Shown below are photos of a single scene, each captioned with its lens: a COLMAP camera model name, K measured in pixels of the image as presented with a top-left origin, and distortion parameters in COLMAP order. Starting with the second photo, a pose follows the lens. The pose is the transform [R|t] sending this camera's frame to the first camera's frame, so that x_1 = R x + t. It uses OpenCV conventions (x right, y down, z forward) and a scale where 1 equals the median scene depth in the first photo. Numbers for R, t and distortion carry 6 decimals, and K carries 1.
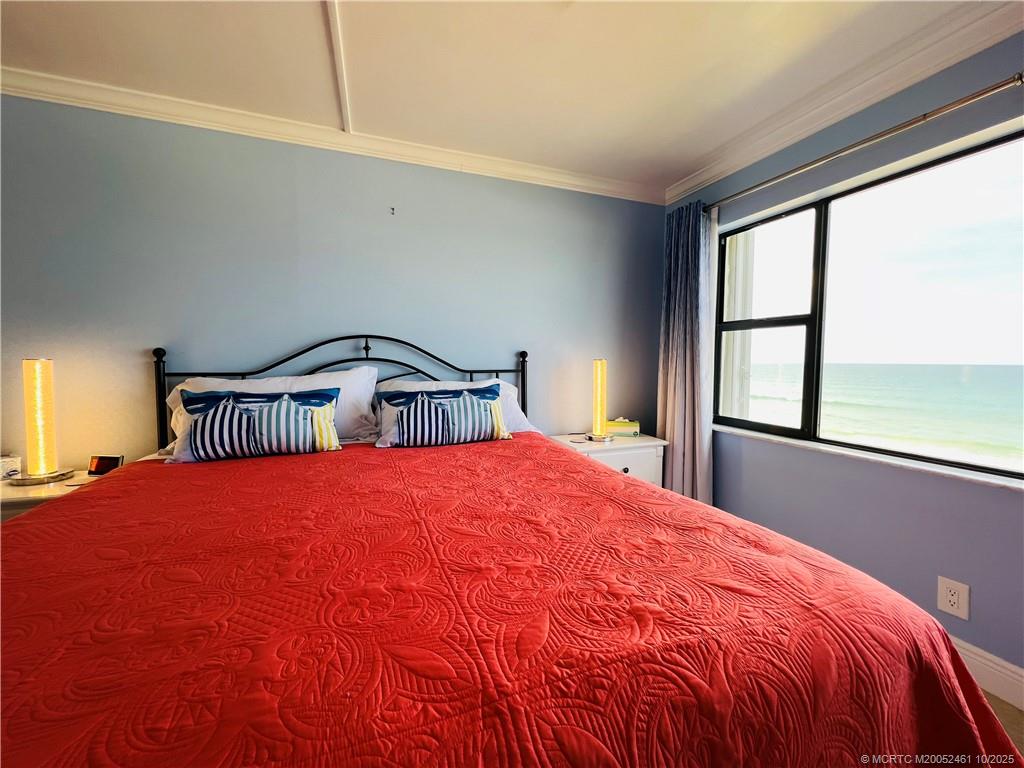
lens RADIAL K [[416.5, 0, 512.0], [0, 416.5, 384.0], [0, 0, 1]] dist [0.002887, 0.000236]
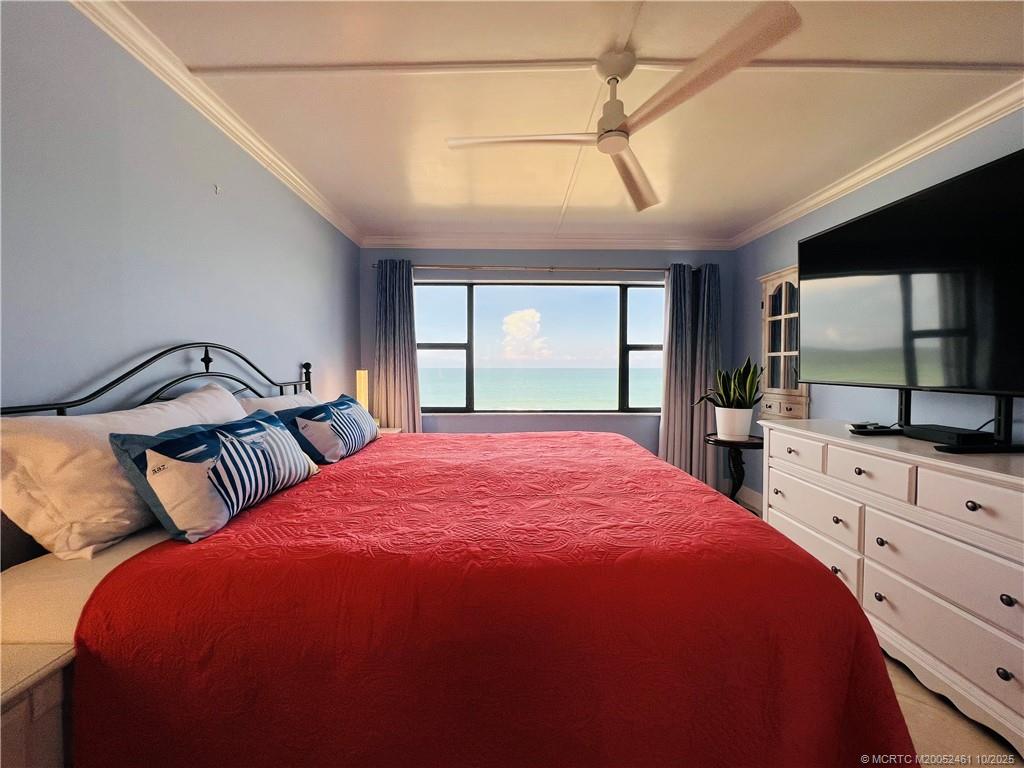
lens RADIAL K [[416.5, 0, 512.0], [0, 416.5, 384.0], [0, 0, 1]] dist [0.002887, 0.000236]
pose [[0.331182, -0.046712, 0.942410, -0.894258], [0.055042, 0.998029, 0.030126, -0.033652], [-0.941960, 0.041895, 0.333100, 0.208568]]
